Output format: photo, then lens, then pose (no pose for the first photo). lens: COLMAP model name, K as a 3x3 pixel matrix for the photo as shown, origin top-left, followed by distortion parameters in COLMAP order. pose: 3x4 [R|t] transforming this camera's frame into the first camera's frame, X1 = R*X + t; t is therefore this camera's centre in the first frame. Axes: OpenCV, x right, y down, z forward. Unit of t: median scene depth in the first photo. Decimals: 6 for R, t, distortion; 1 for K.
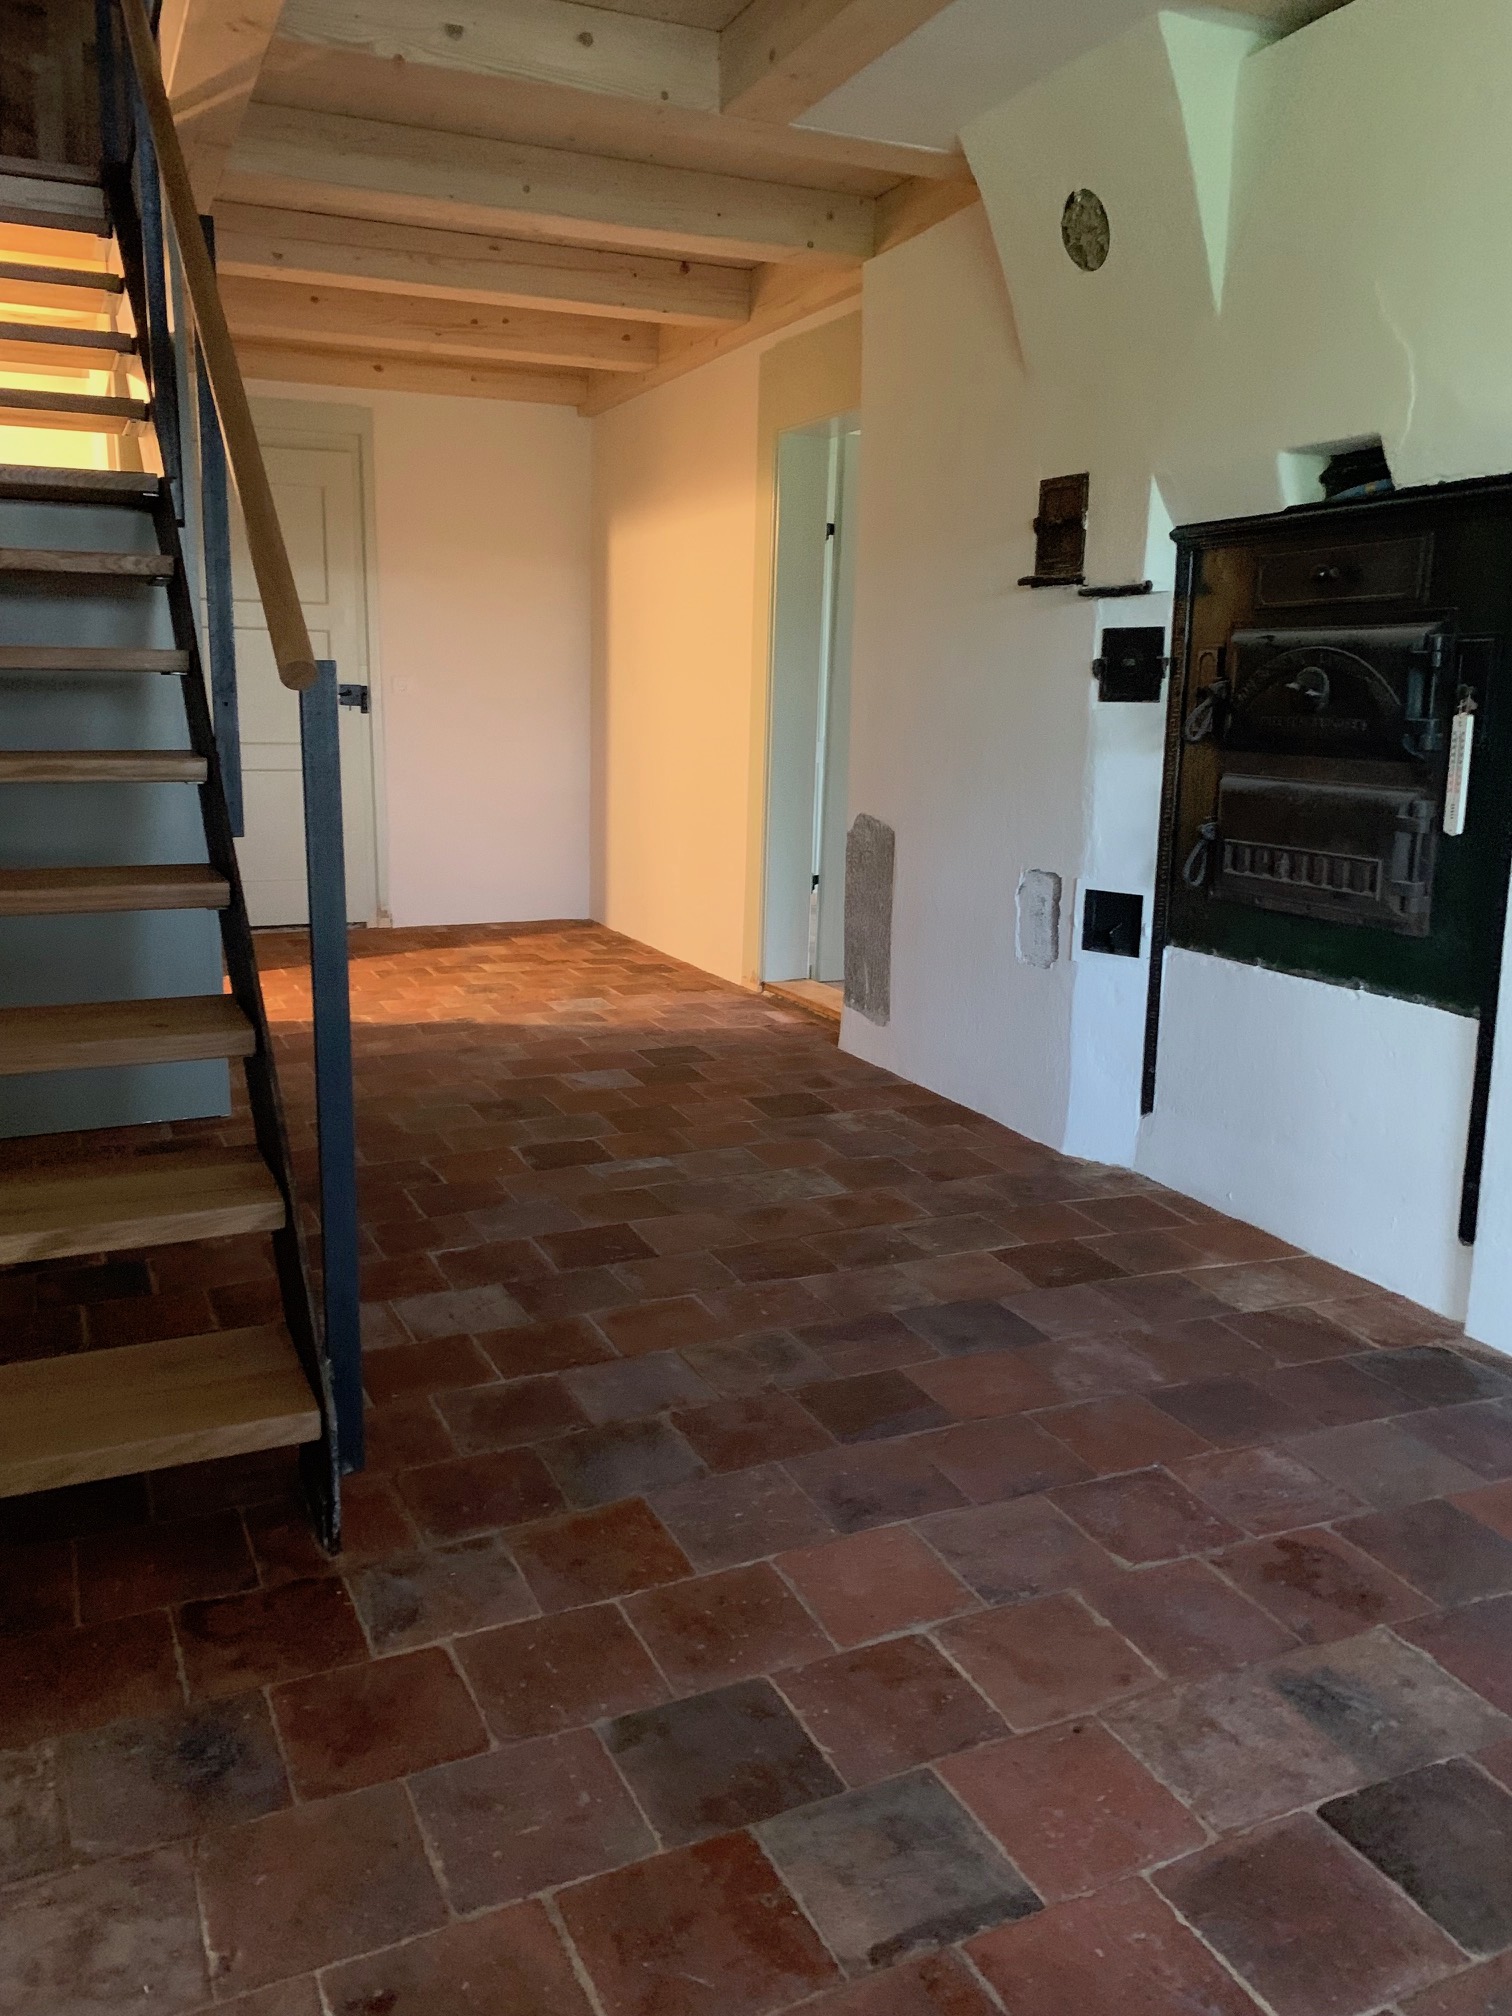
lens RADIAL K [[1537.0, 0, 752.7], [0, 1537.0, 987.1], [0, 0, 1]] dist [0.029463, -0.033060]
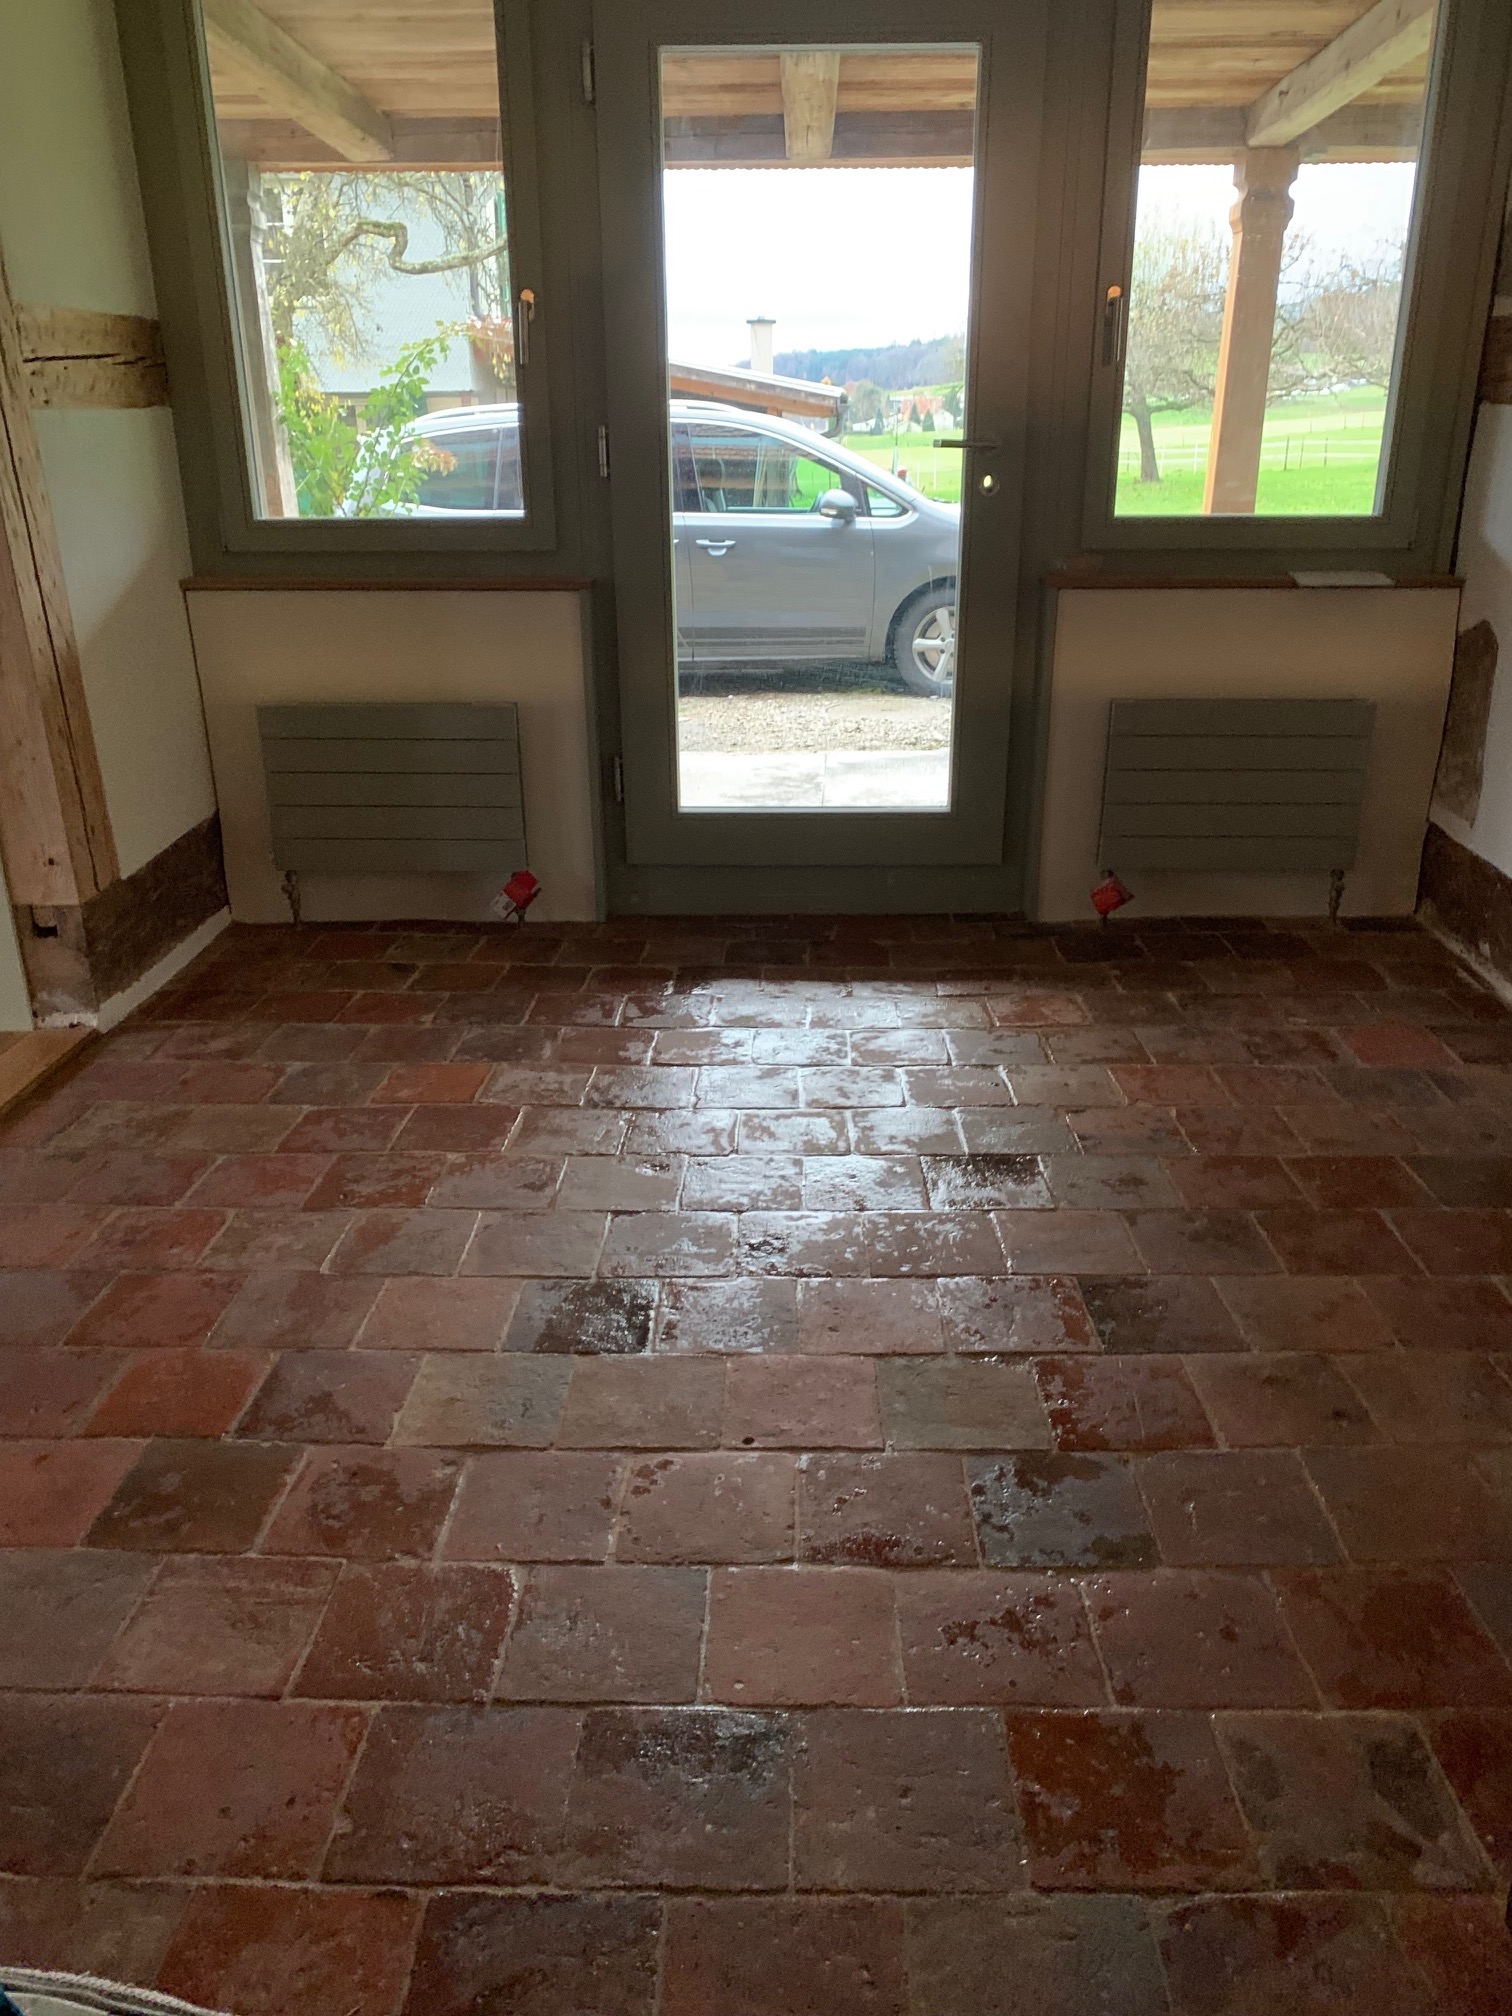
lens RADIAL K [[1537.0, 0, 768.6], [0, 1537.0, 1011.1], [0, 0, 1]] dist [0.029463, -0.033060]
pose [[-0.903364, -0.160164, 0.397846, -0.133260], [0.078796, 0.849876, 0.521059, -0.249750], [-0.421574, 0.502055, -0.755127, 1.066127]]
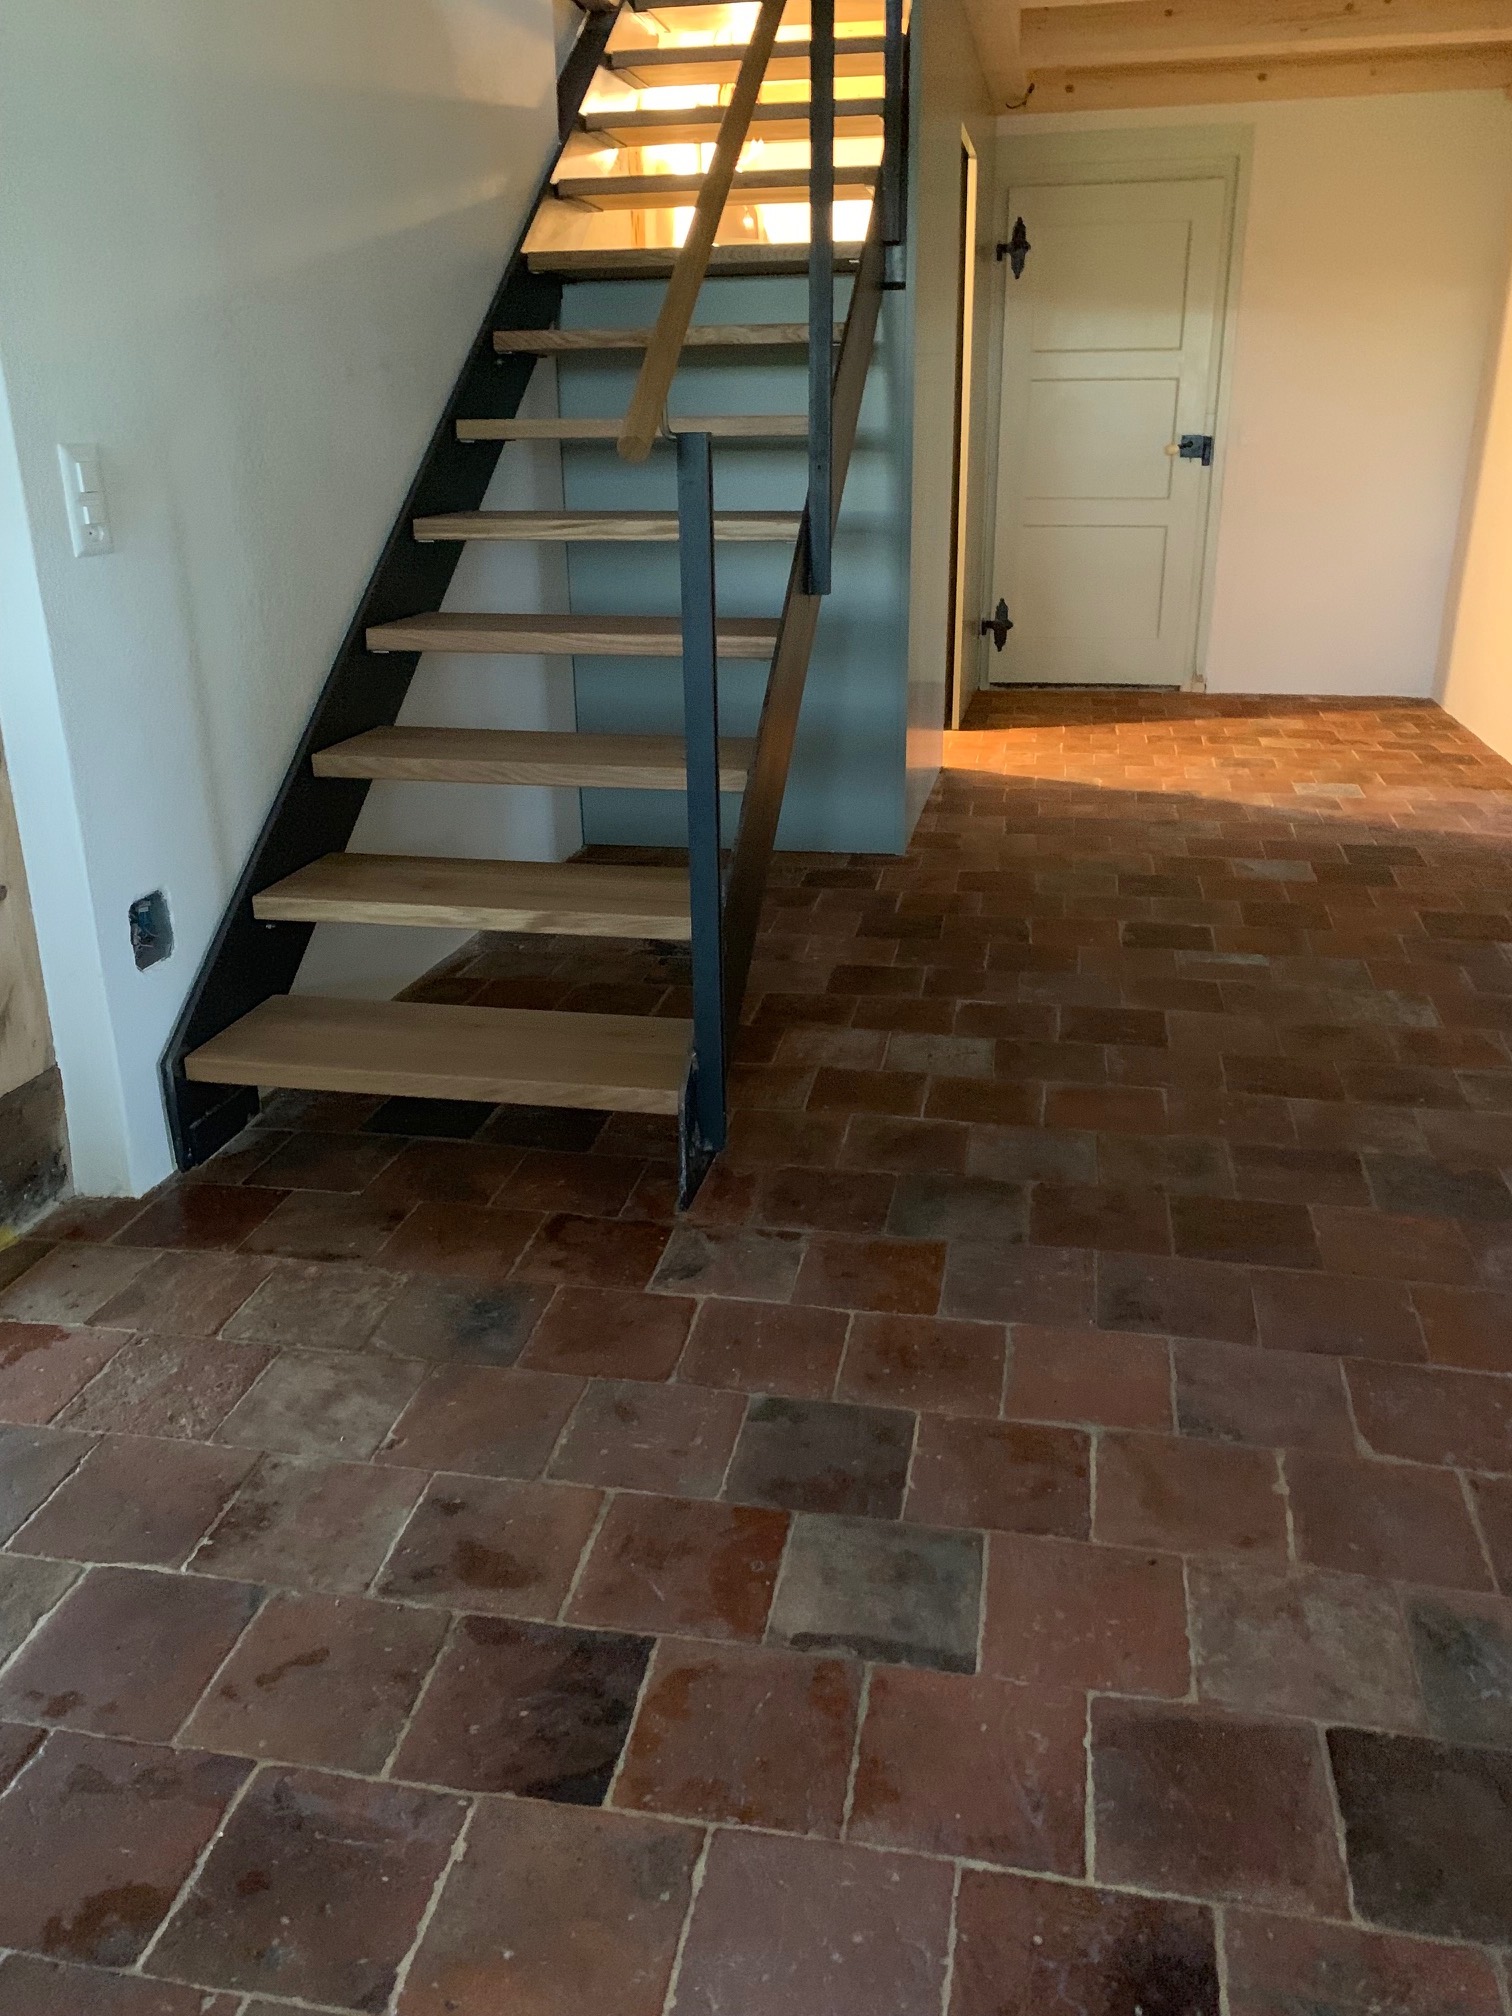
lens RADIAL K [[1537.0, 0, 756.0], [0, 1537.0, 983.1], [0, 0, 1]] dist [0.029463, -0.033060]
pose [[0.810066, 0.175024, -0.559606, 0.304767], [-0.089706, 0.980168, 0.176704, -0.016413], [0.579435, -0.092942, 0.809702, 0.063631]]
